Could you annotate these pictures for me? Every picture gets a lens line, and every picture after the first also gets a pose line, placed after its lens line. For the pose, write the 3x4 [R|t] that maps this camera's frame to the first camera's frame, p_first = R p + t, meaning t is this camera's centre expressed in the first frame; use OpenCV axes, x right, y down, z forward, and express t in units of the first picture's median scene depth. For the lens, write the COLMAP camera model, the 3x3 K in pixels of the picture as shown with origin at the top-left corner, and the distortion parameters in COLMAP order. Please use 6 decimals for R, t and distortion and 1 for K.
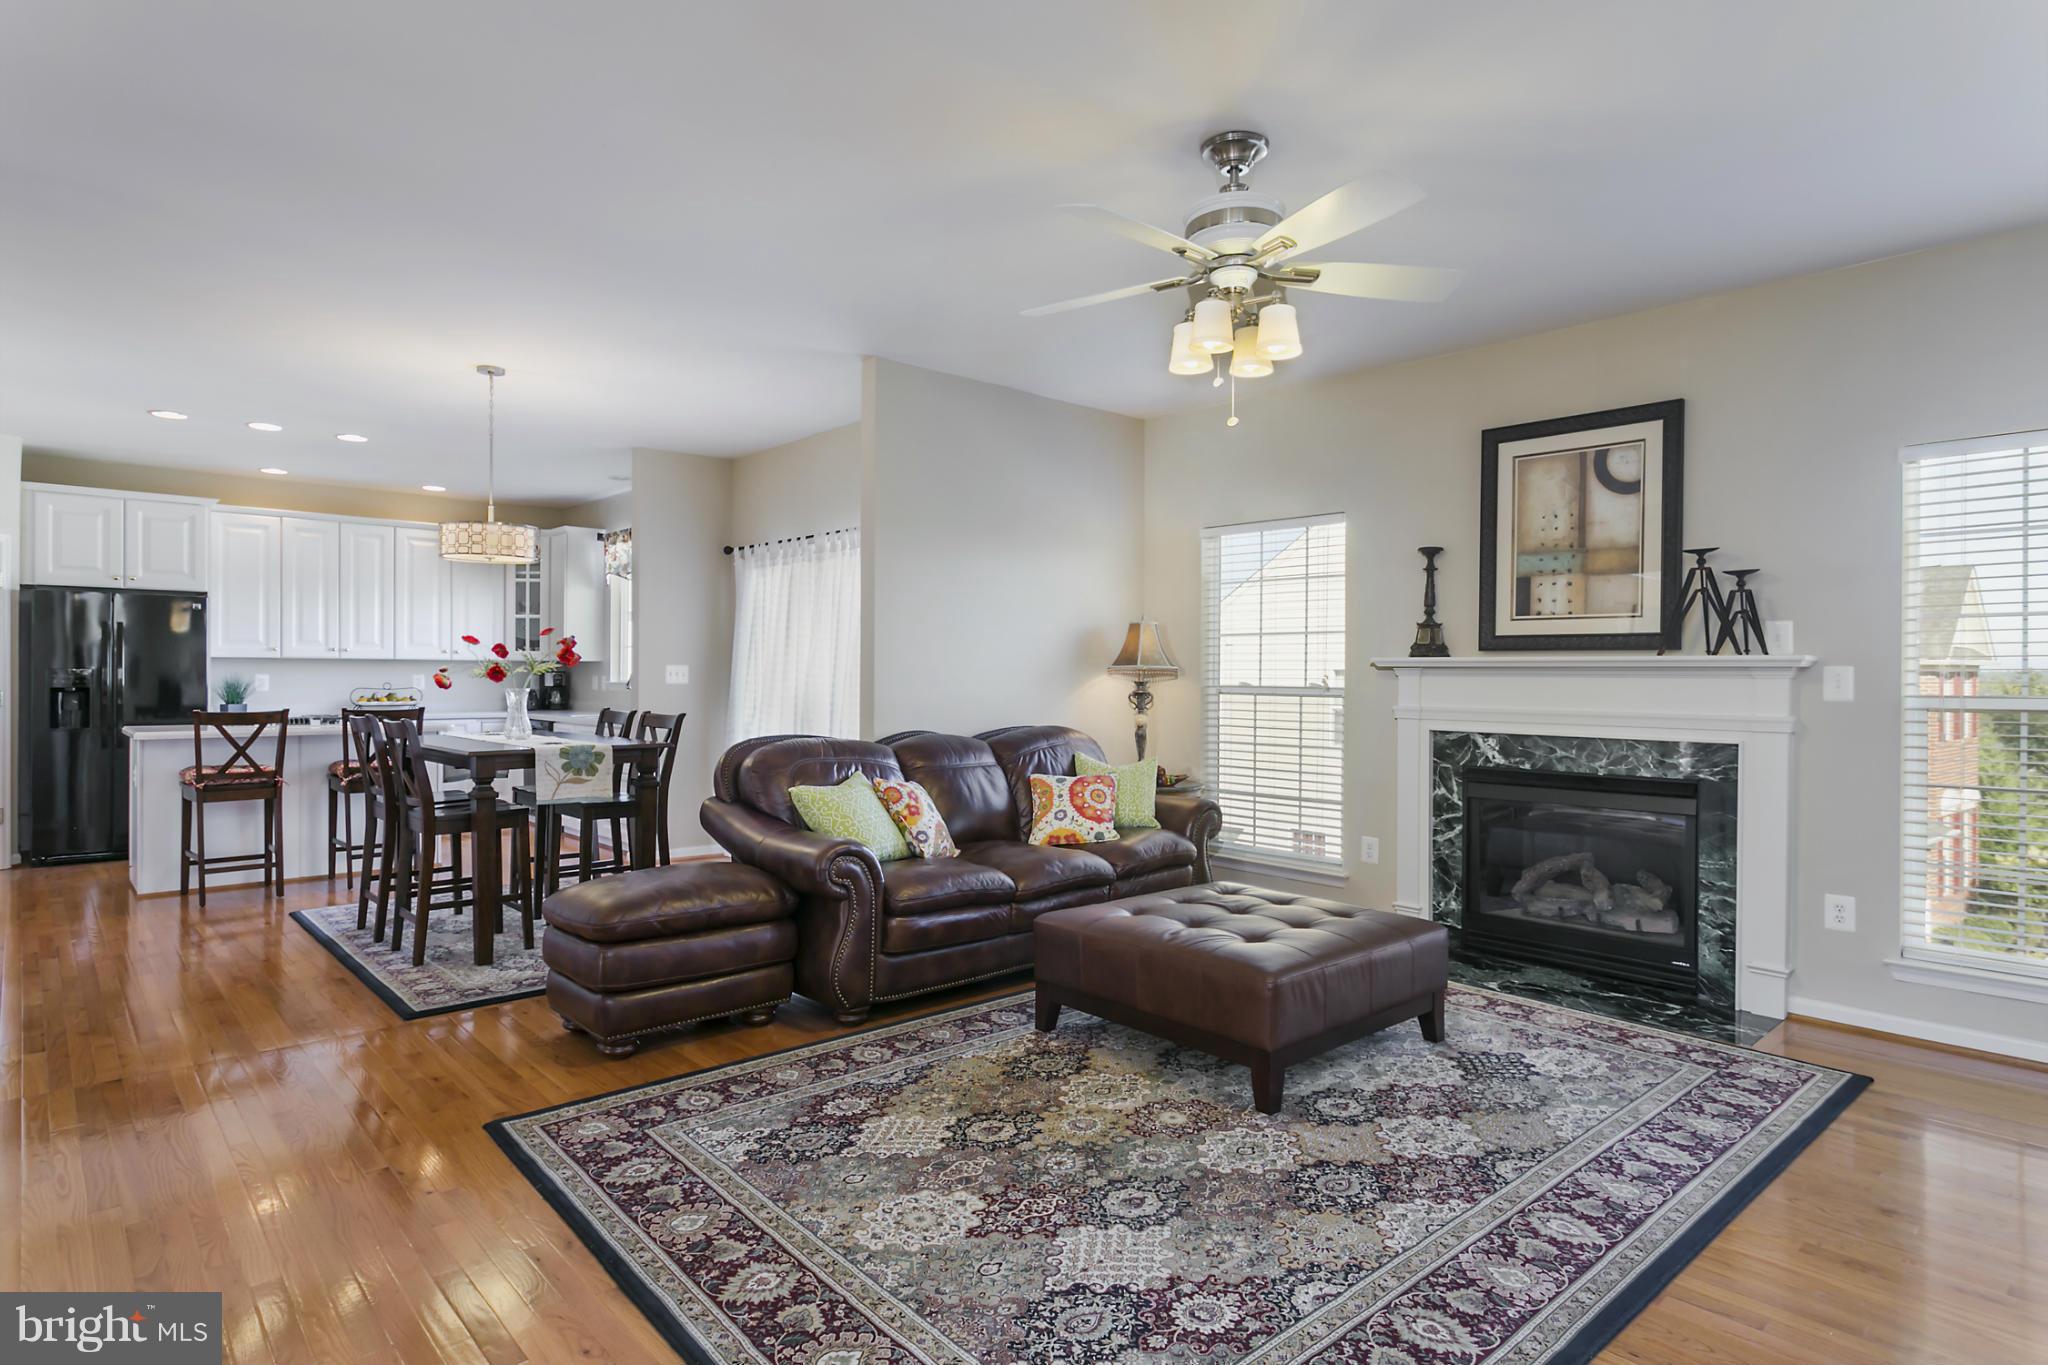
lens RADIAL K [[1123.1, 0, 1024.0], [0, 1123.1, 682.5], [0, 0, 1]] dist [-0.004603, 0.001668]
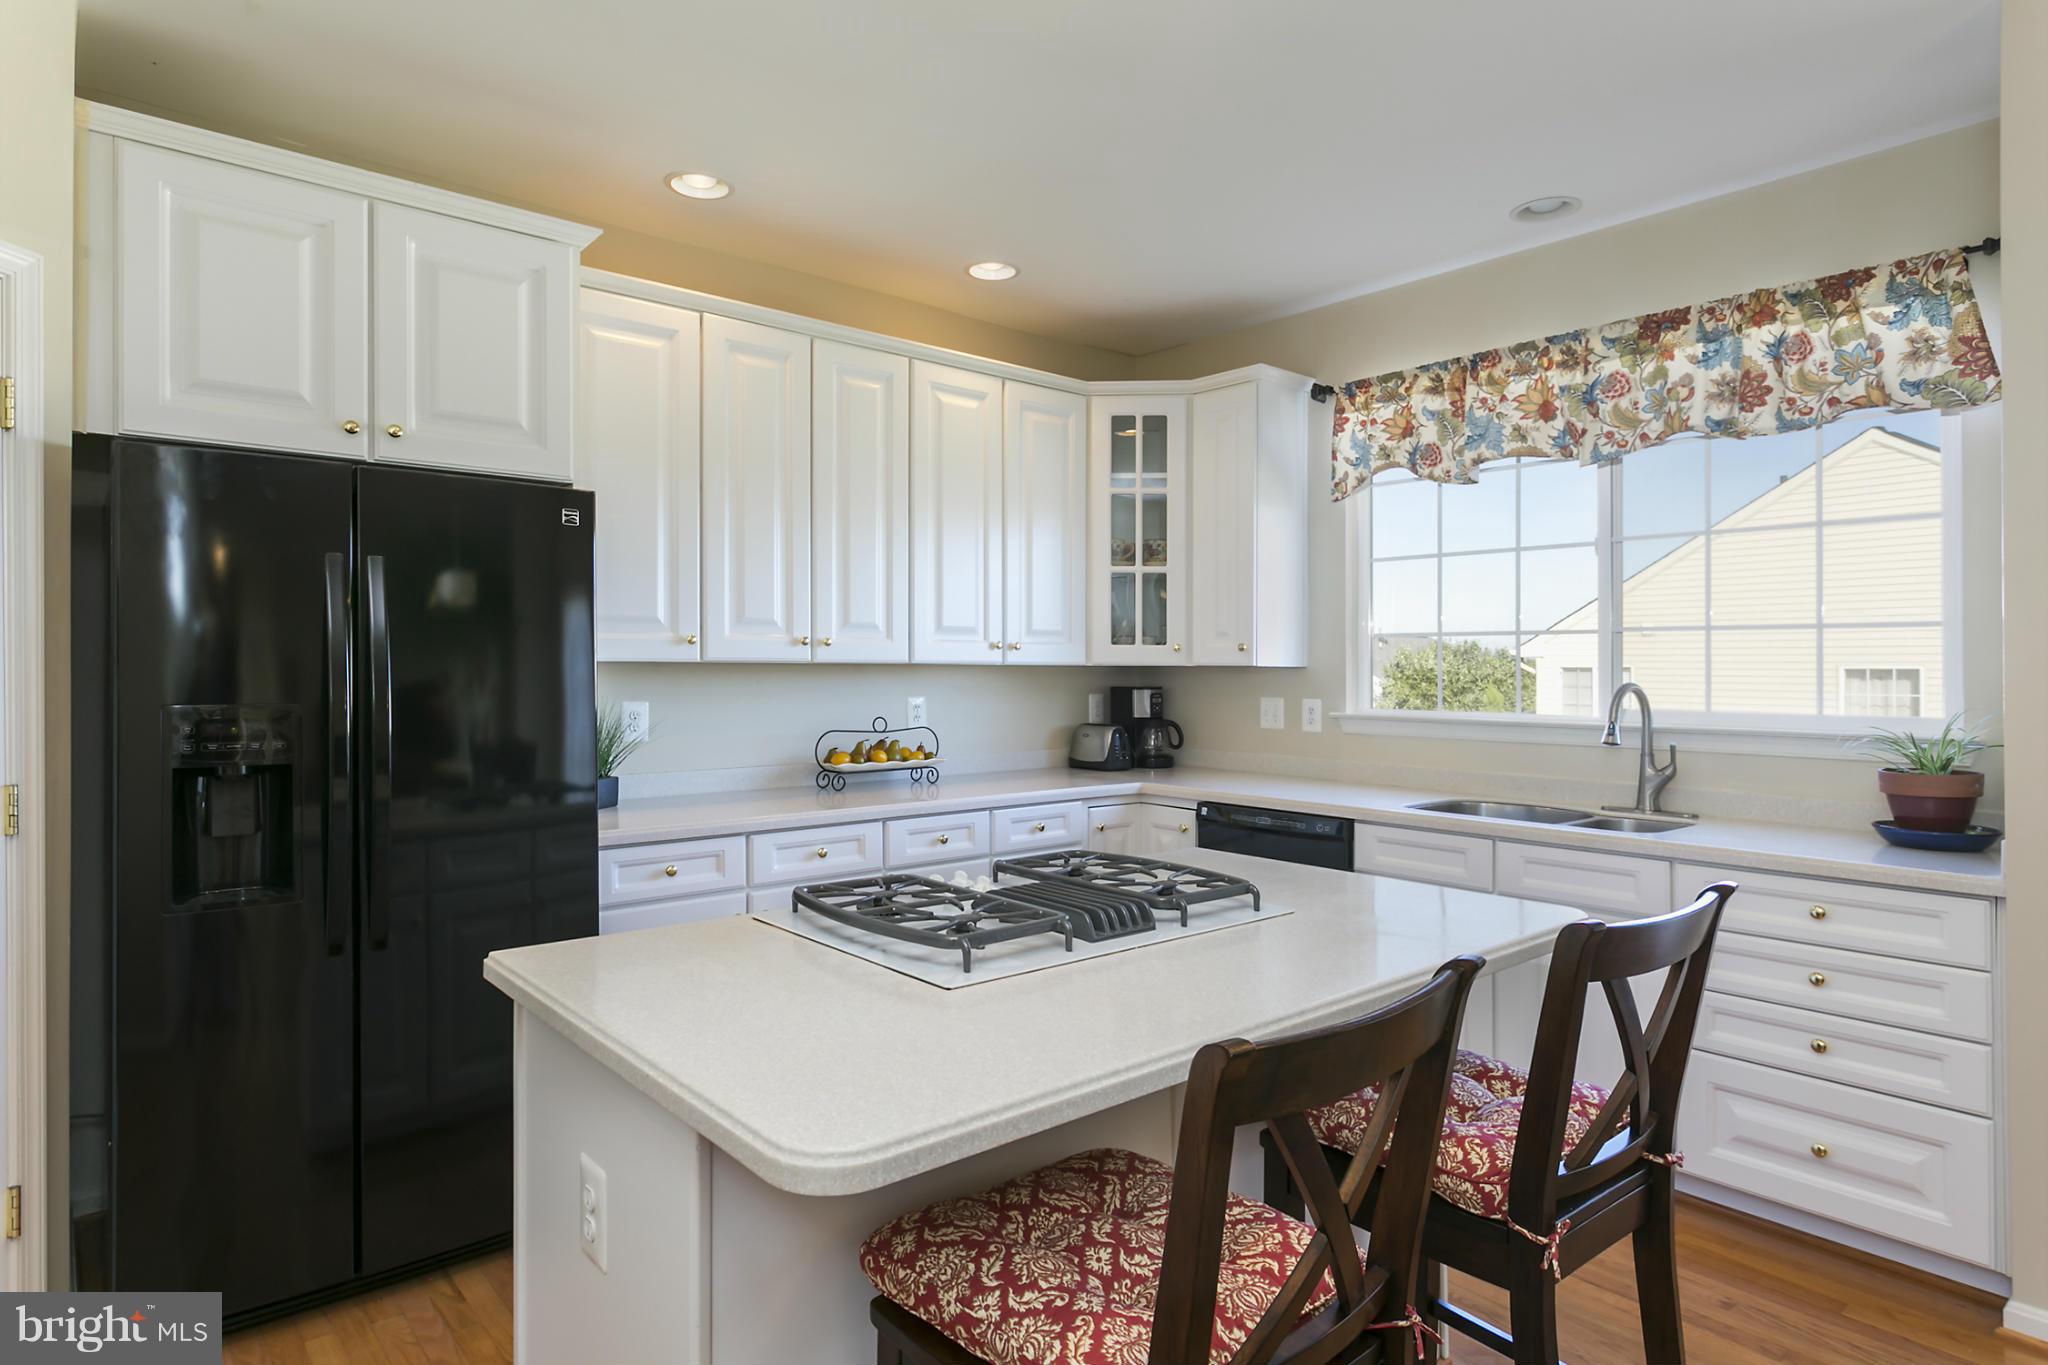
lens RADIAL K [[1141.7, 0, 1024.0], [0, 1141.7, 682.5], [0, 0, 1]] dist [-0.002974, -0.001056]
pose [[0.999767, -0.000204, -0.021589, -0.718449], [0.000376, 0.999968, 0.007939, -0.024186], [0.021587, -0.007946, 0.999735, 0.791882]]
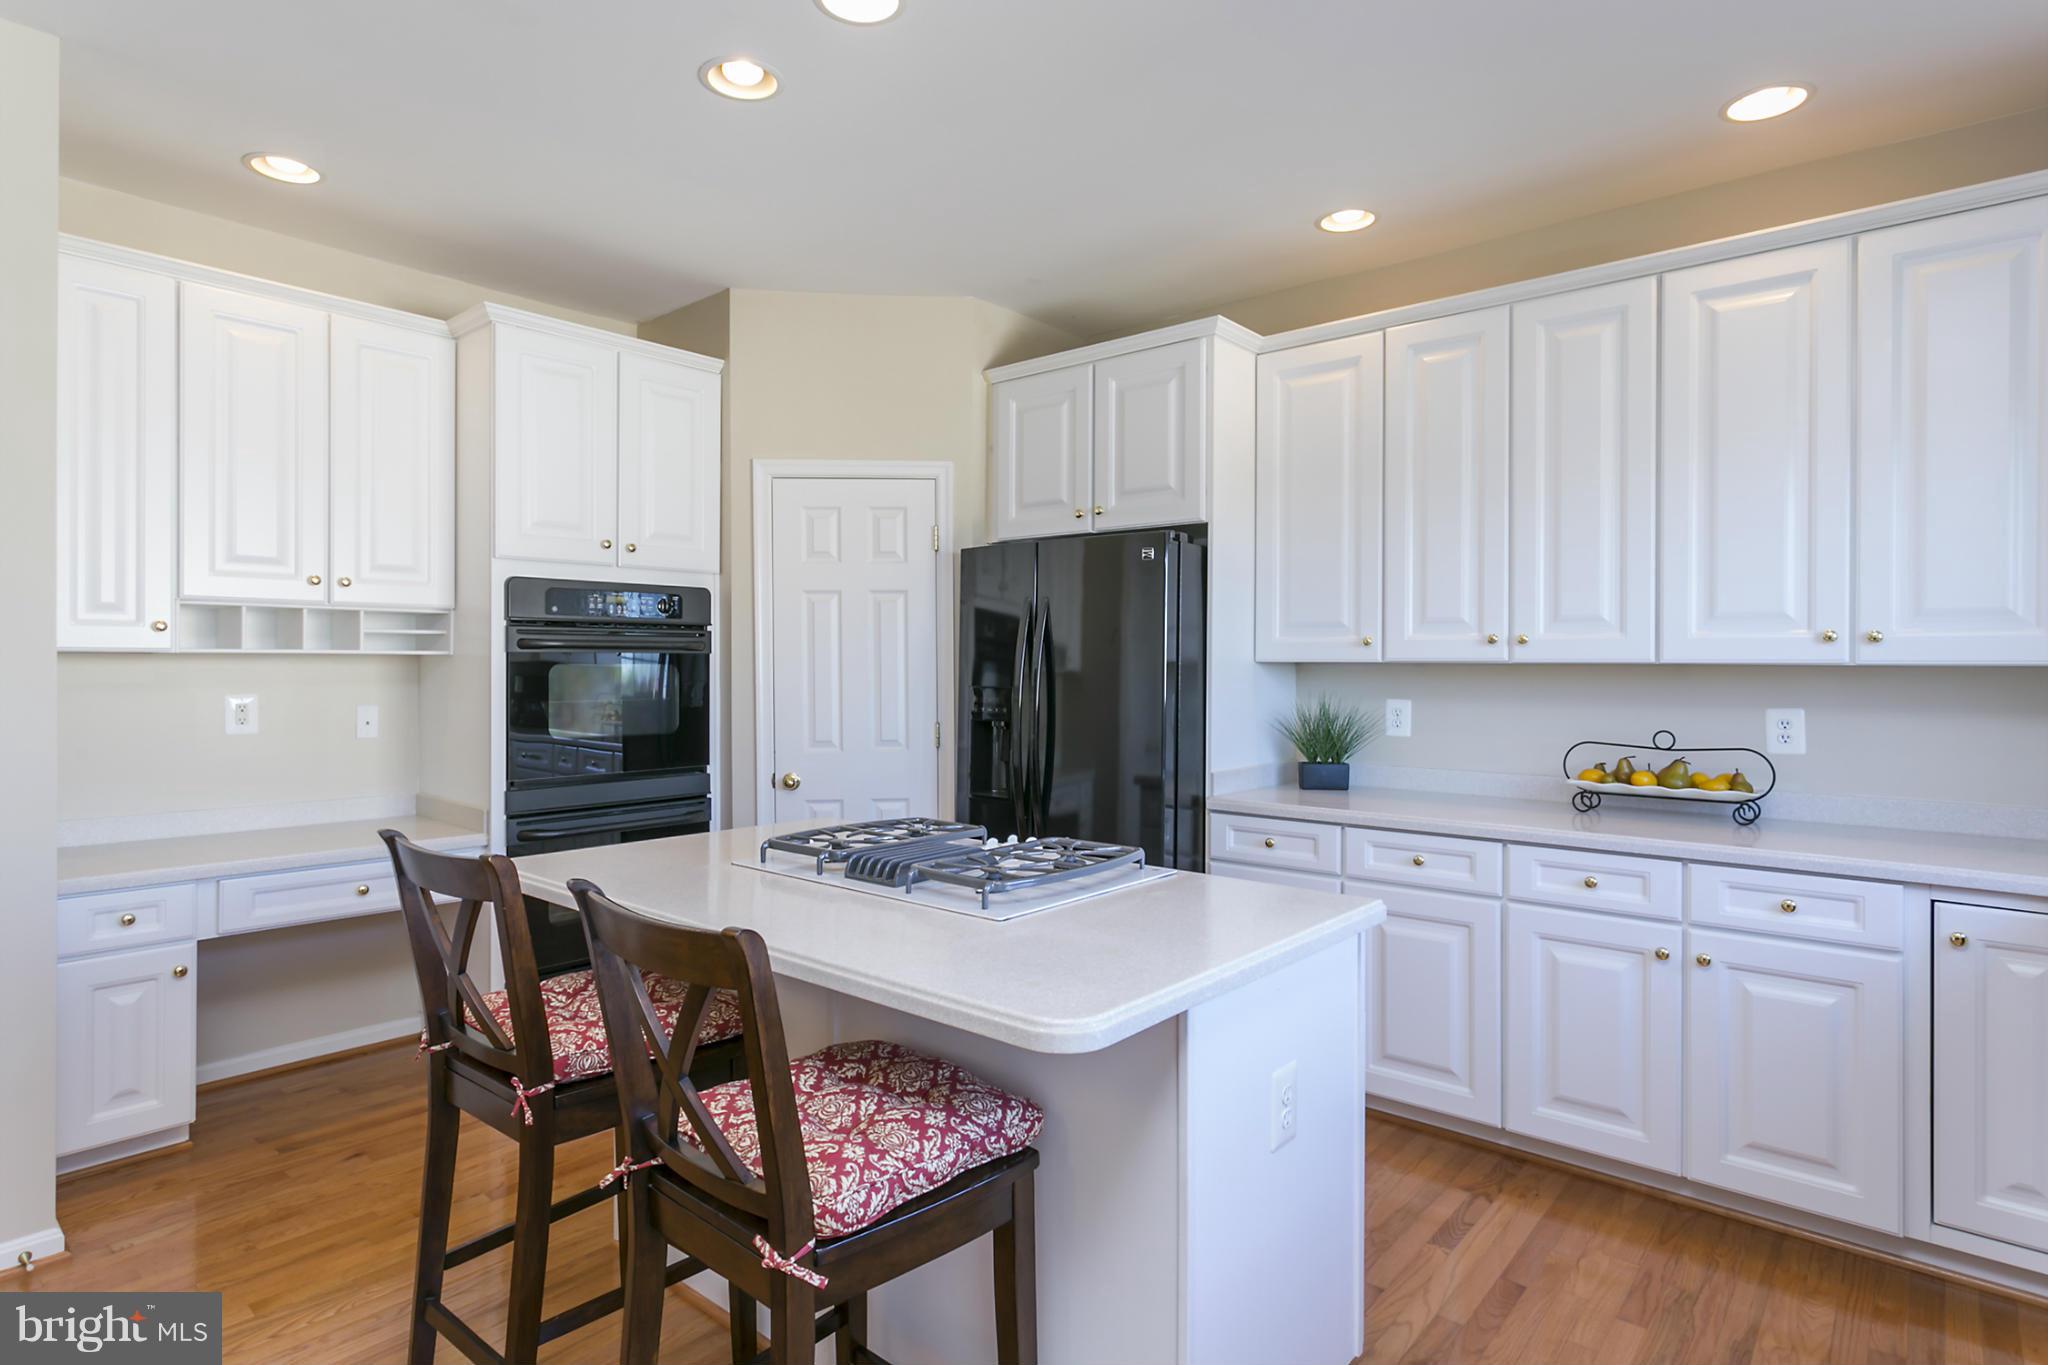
lens RADIAL K [[1123.1, 0, 1024.0], [0, 1123.1, 682.5], [0, 0, 1]] dist [-0.004603, 0.001668]
pose [[0.105847, 0.014866, -0.994271, -0.342226], [-0.009198, 0.999860, 0.013970, -0.025695], [0.994340, 0.007667, 0.105969, 1.095329]]
